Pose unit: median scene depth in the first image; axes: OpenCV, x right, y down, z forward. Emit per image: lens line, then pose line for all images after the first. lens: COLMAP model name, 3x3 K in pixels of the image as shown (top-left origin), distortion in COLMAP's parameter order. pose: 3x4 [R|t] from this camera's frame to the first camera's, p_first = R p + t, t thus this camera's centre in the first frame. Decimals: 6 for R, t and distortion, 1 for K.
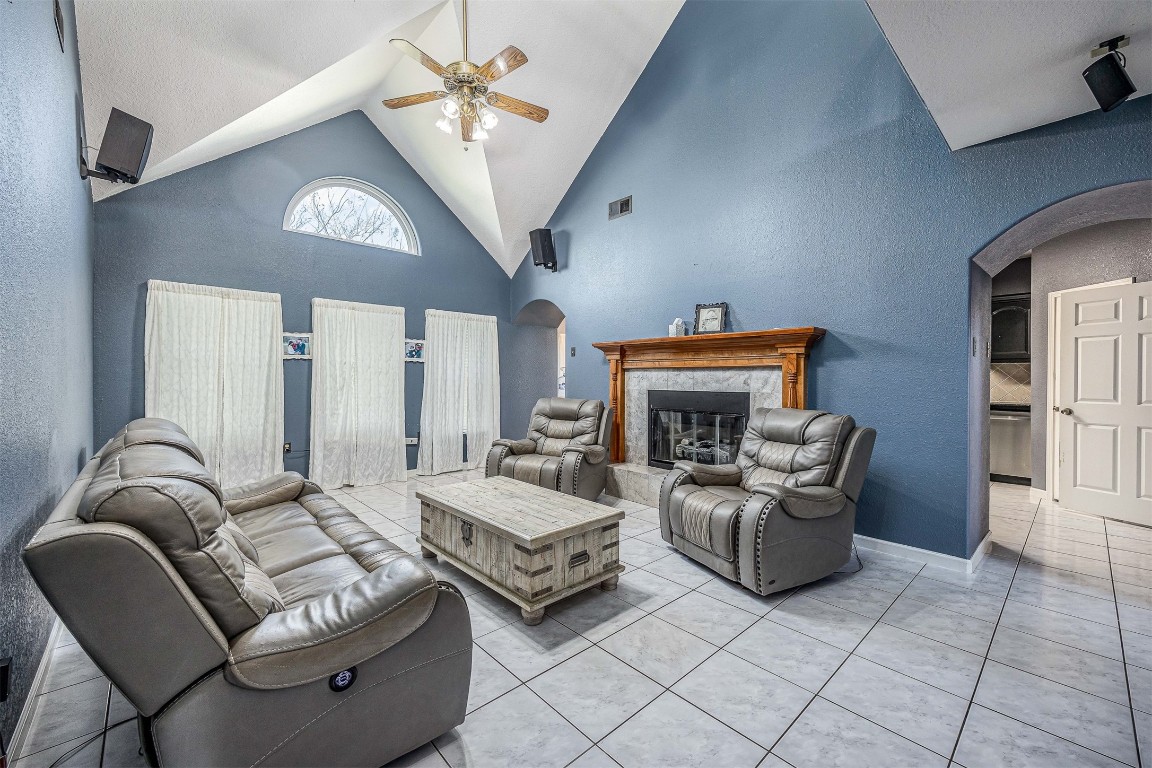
lens RADIAL K [[469.1, 0, 574.5], [0, 469.1, 380.4], [0, 0, 1]] dist [0.000436, 0.000247]
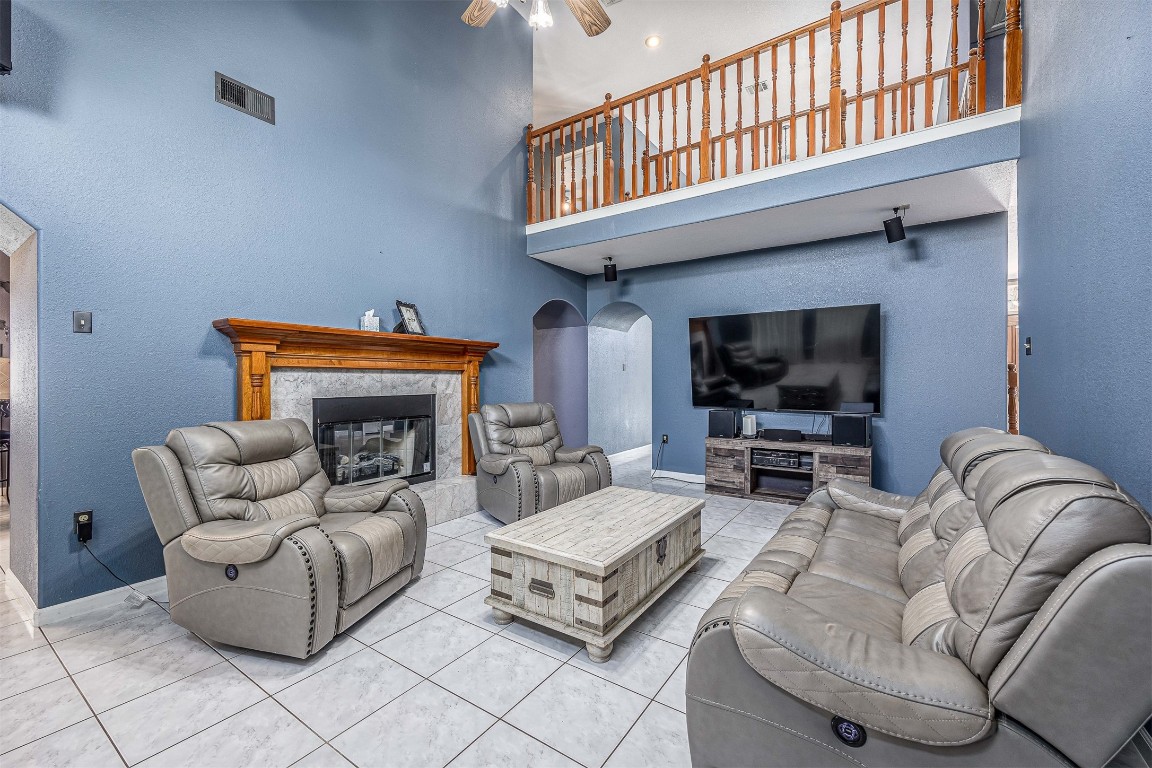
lens RADIAL K [[469.1, 0, 556.3], [0, 469.1, 378.7], [0, 0, 1]] dist [0.000436, 0.000247]
pose [[-0.199257, 0.000875, 0.979947, -0.737429], [0.009625, 0.999953, 0.001064, -0.007826], [-0.979900, 0.009644, -0.199256, 0.937588]]
